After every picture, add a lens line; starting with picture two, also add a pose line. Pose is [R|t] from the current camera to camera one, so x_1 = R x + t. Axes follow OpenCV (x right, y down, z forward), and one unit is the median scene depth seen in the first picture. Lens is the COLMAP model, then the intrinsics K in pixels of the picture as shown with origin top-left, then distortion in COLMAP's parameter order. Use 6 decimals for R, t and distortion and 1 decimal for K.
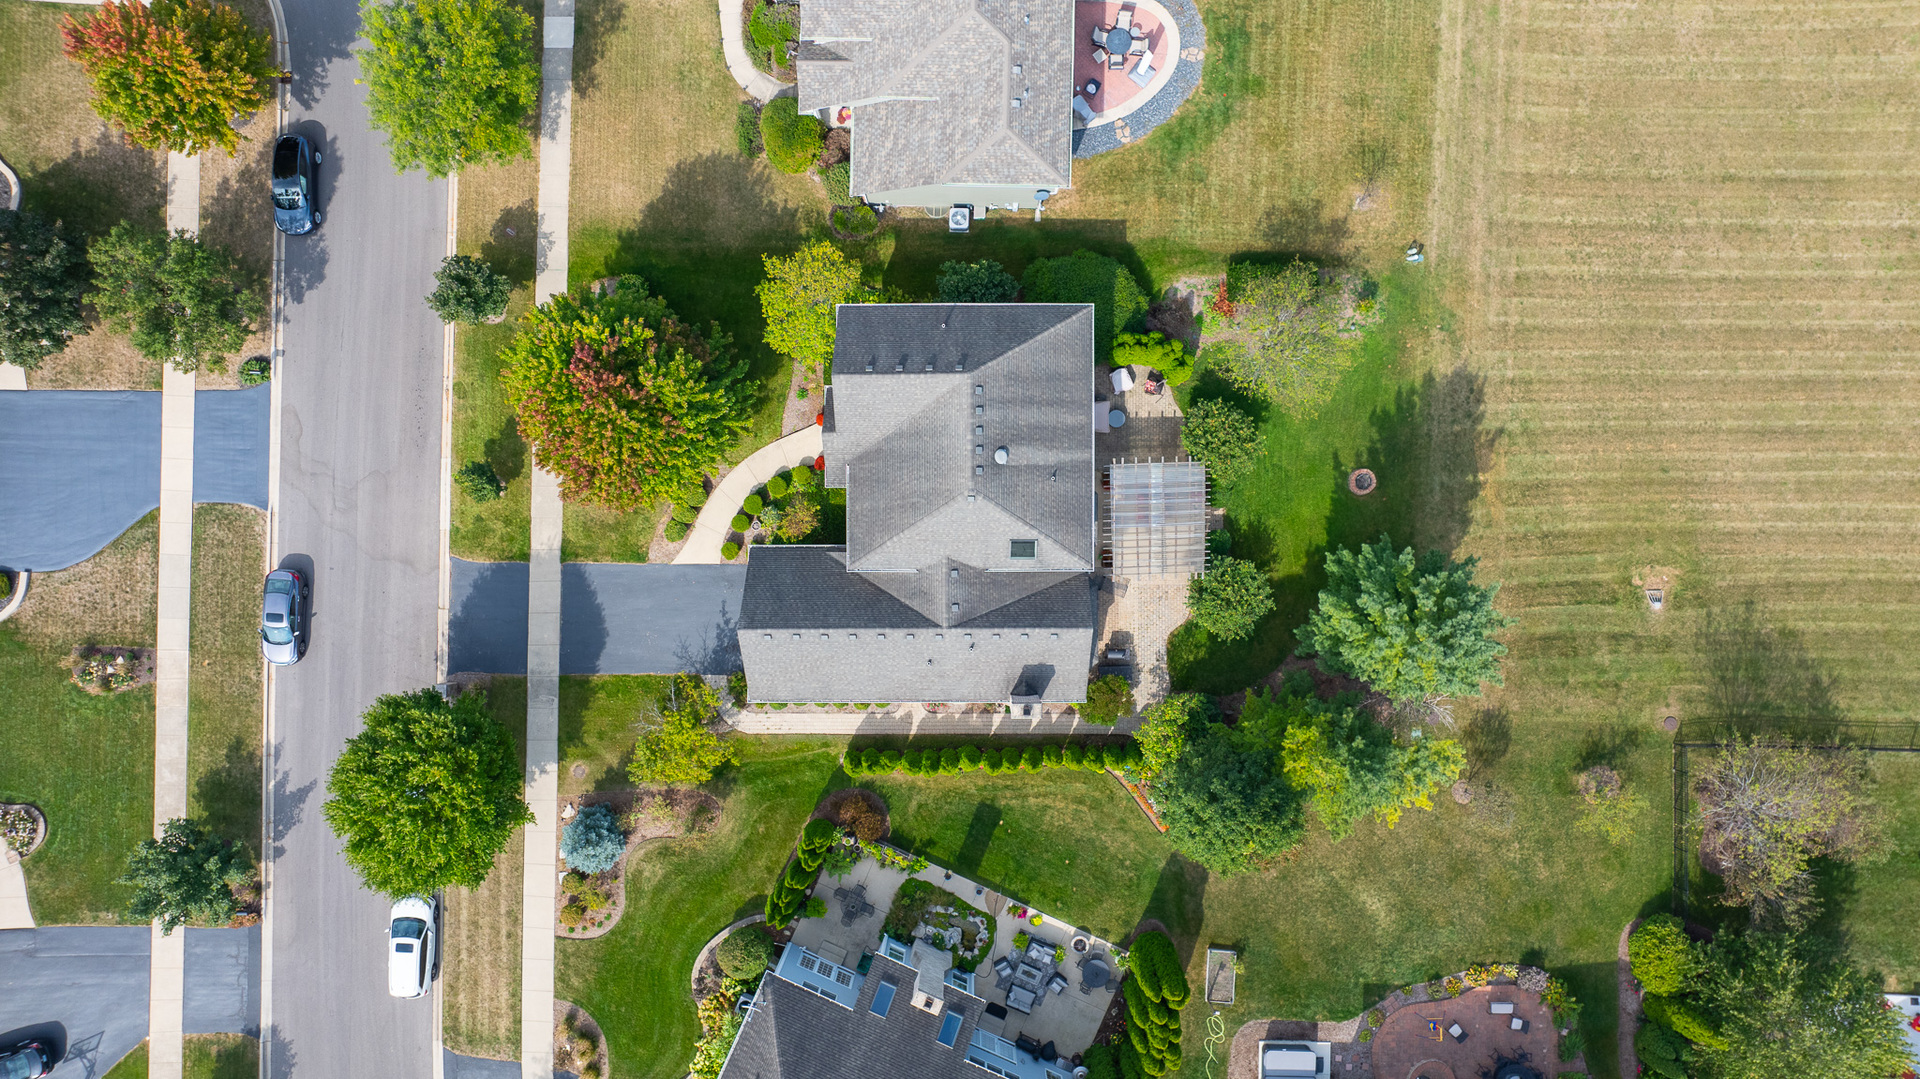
lens RADIAL K [[1335.2, 0, 957.4], [0, 1335.2, 534.9], [0, 0, 1]] dist [-0.047475, 0.036365]
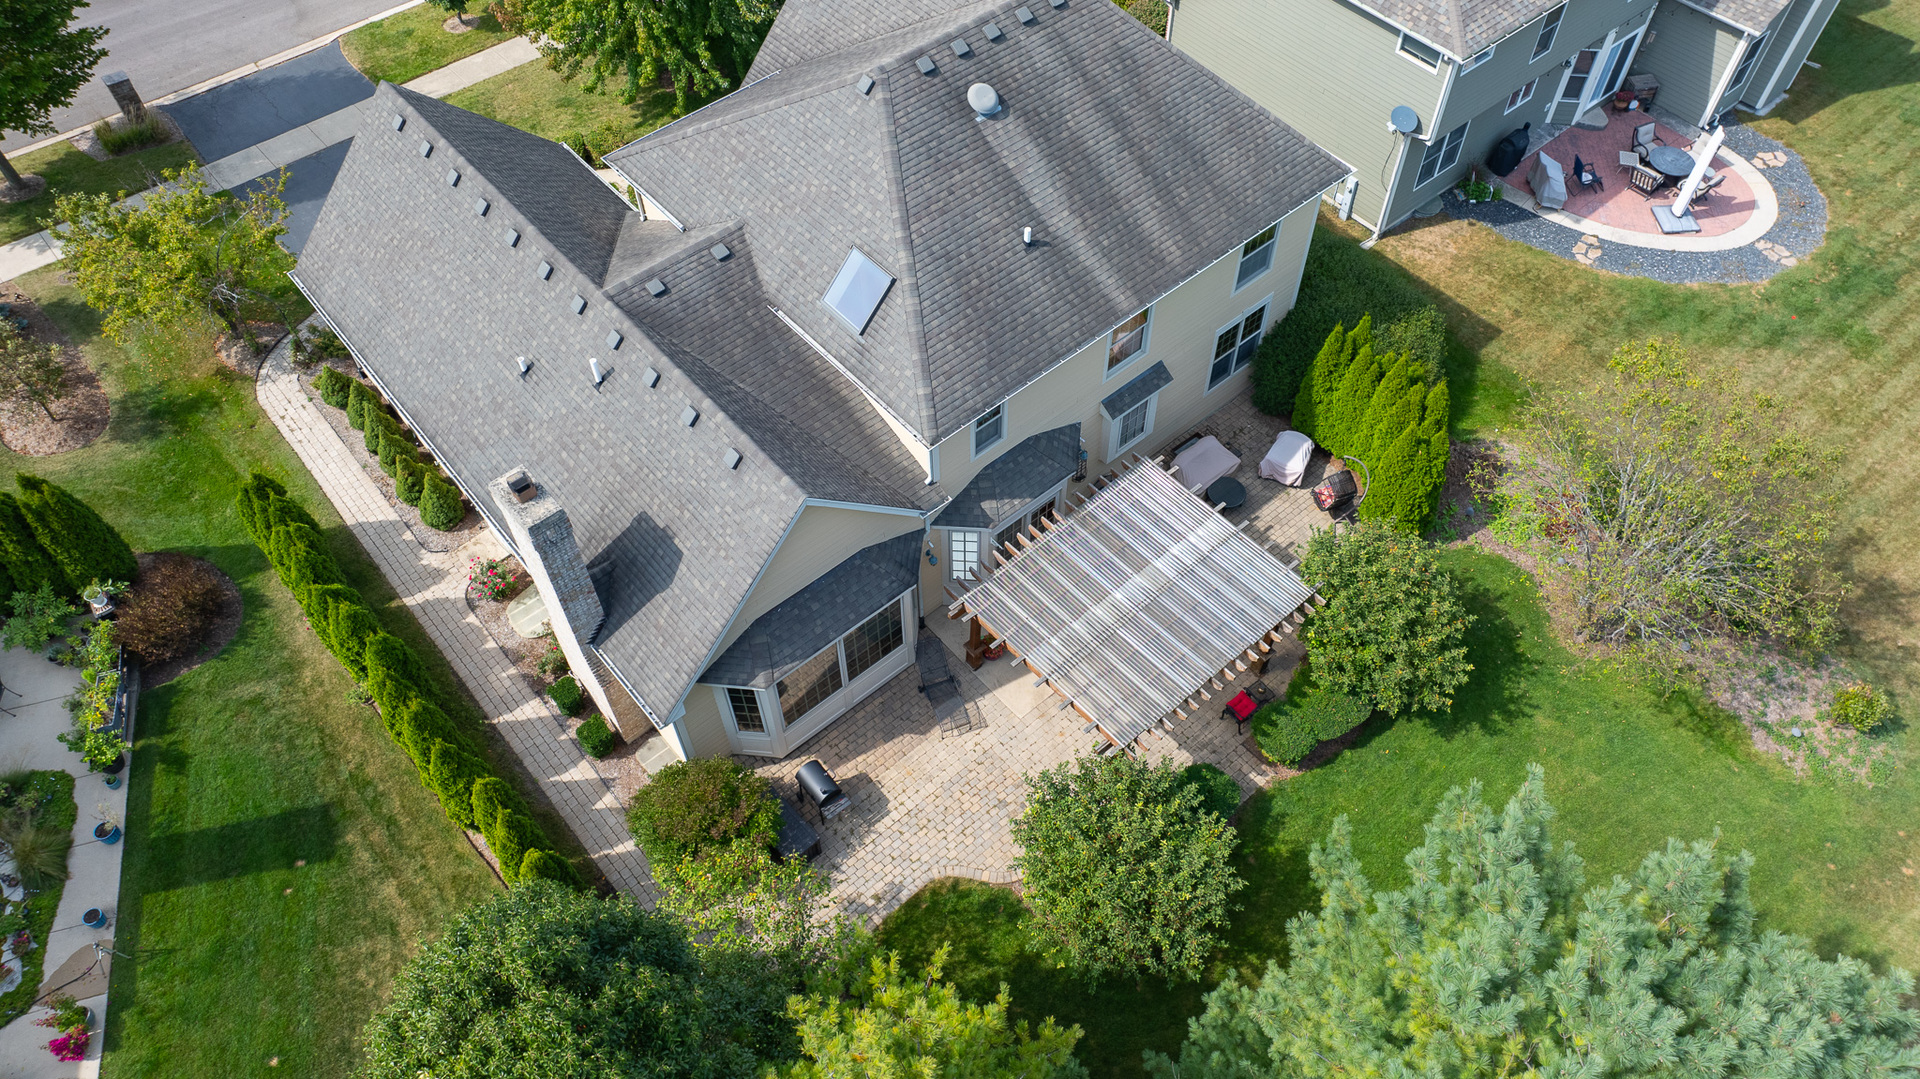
lens RADIAL K [[1335.2, 0, 960.4], [0, 1335.2, 537.0], [0, 0, 1]] dist [-0.047475, 0.036365]
pose [[0.652461, 0.605755, -0.455363, 0.276643], [-0.757802, 0.517109, -0.397914, 0.174108], [-0.005566, 0.604698, 0.796435, 0.636607]]
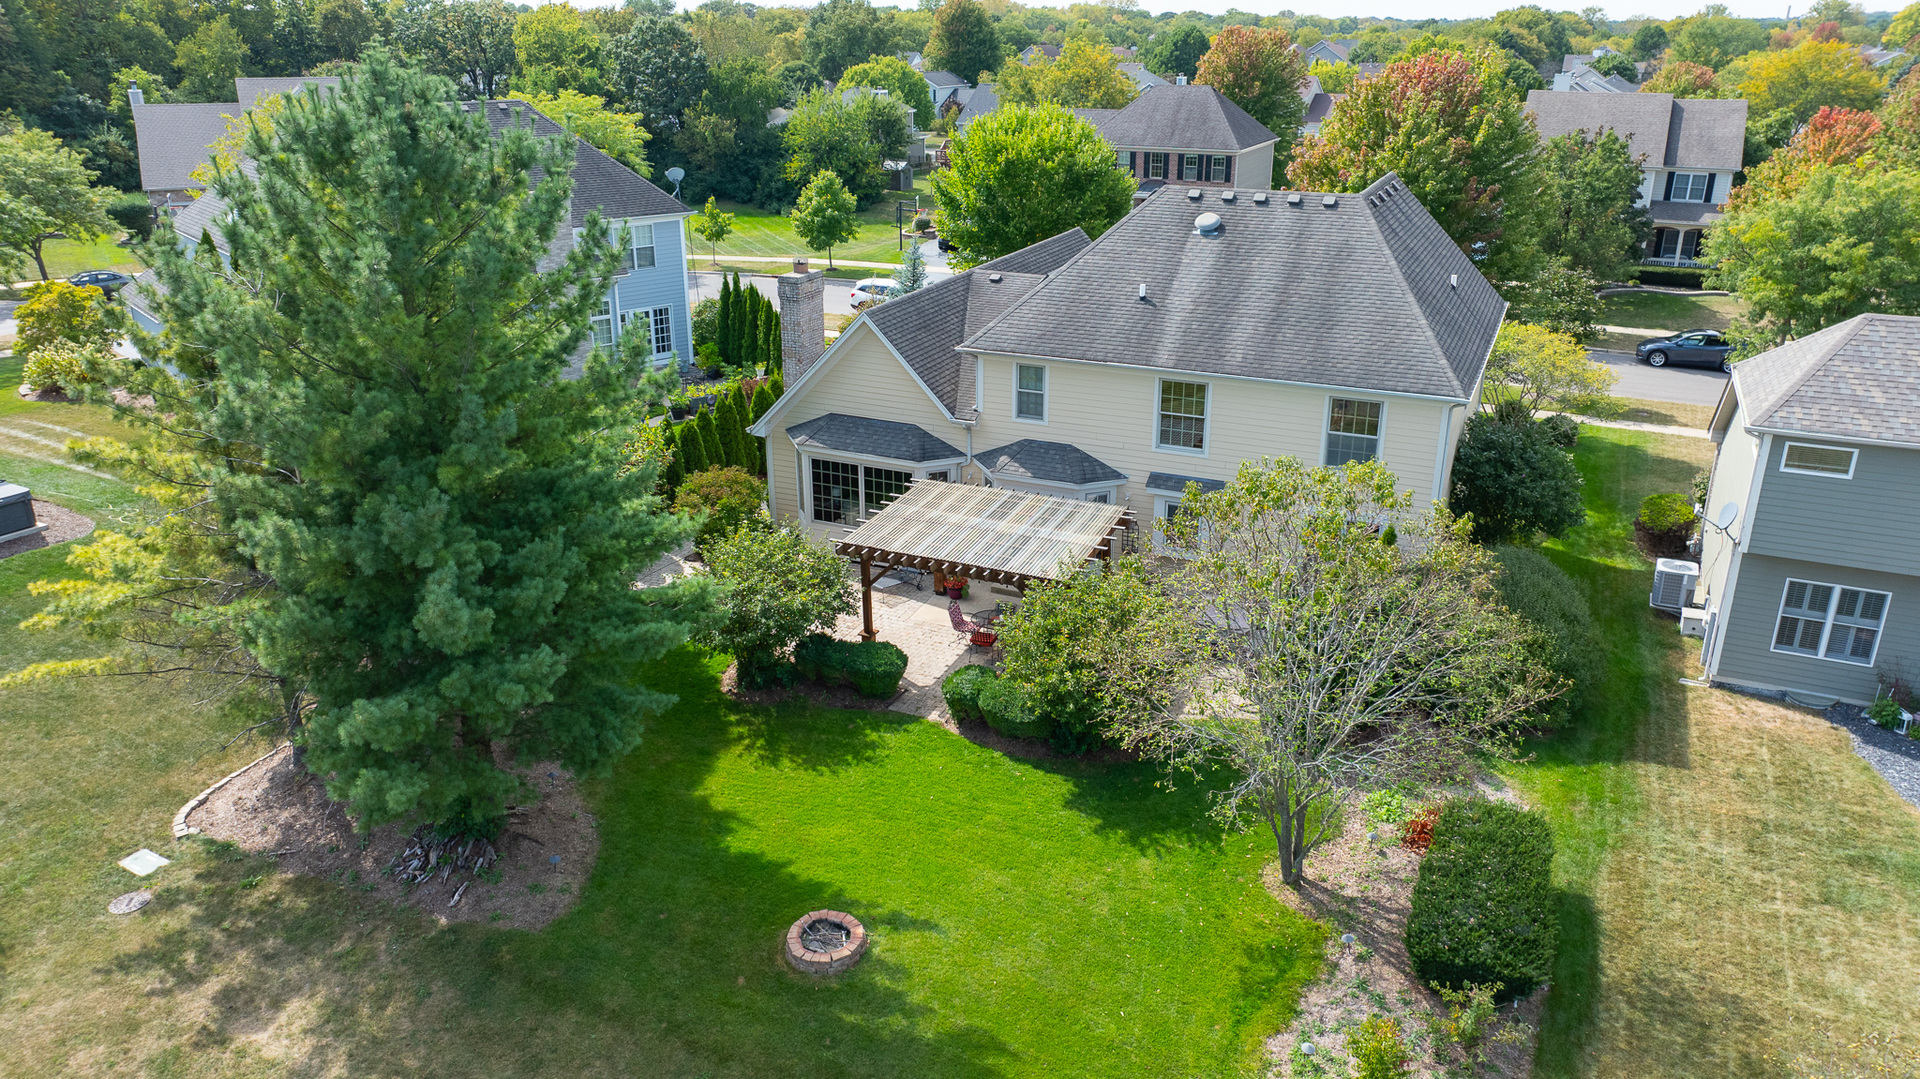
lens RADIAL K [[1335.2, 0, 960.3], [0, 1335.2, 539.7], [0, 0, 1]] dist [-0.047475, 0.036365]
pose [[-0.407696, 0.373239, -0.833353, 0.533202], [-0.913118, -0.167485, 0.371705, -0.179511], [-0.000839, 0.912492, 0.409095, 0.775980]]
